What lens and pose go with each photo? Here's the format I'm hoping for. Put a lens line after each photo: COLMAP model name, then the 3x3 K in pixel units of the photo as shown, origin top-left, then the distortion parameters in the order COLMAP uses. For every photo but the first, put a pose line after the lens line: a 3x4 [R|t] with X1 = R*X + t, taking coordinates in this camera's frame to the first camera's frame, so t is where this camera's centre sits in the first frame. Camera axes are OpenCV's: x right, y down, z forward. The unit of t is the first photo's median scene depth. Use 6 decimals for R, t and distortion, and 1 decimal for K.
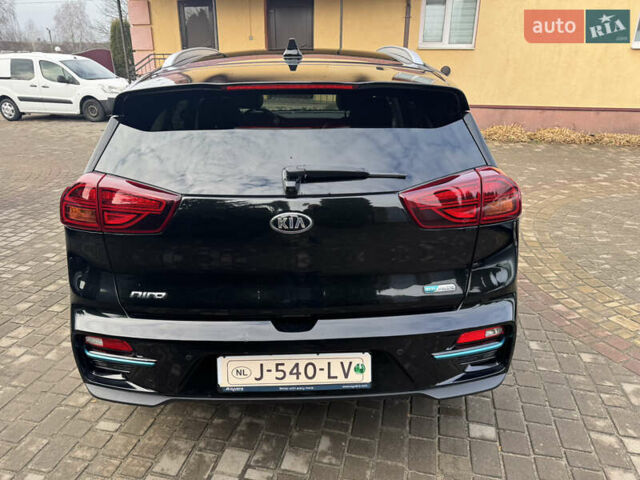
lens RADIAL K [[461.7, 0, 319.1], [0, 461.7, 238.8], [0, 0, 1]] dist [0.054103, -0.067583]
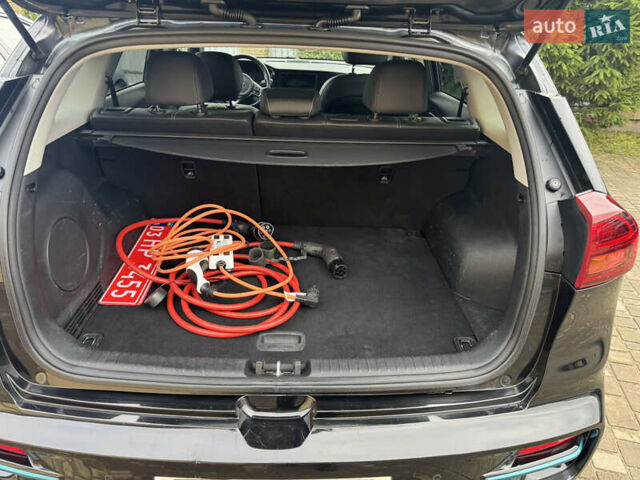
lens RADIAL K [[468.3, 0, 317.4], [0, 468.3, 239.0], [0, 0, 1]] dist [-0.009511, 0.006810]
pose [[0.998953, 0.037745, 0.025838, -0.021650], [-0.040592, 0.991898, 0.120375, -0.156128], [-0.021085, -0.121297, 0.992392, 0.385982]]
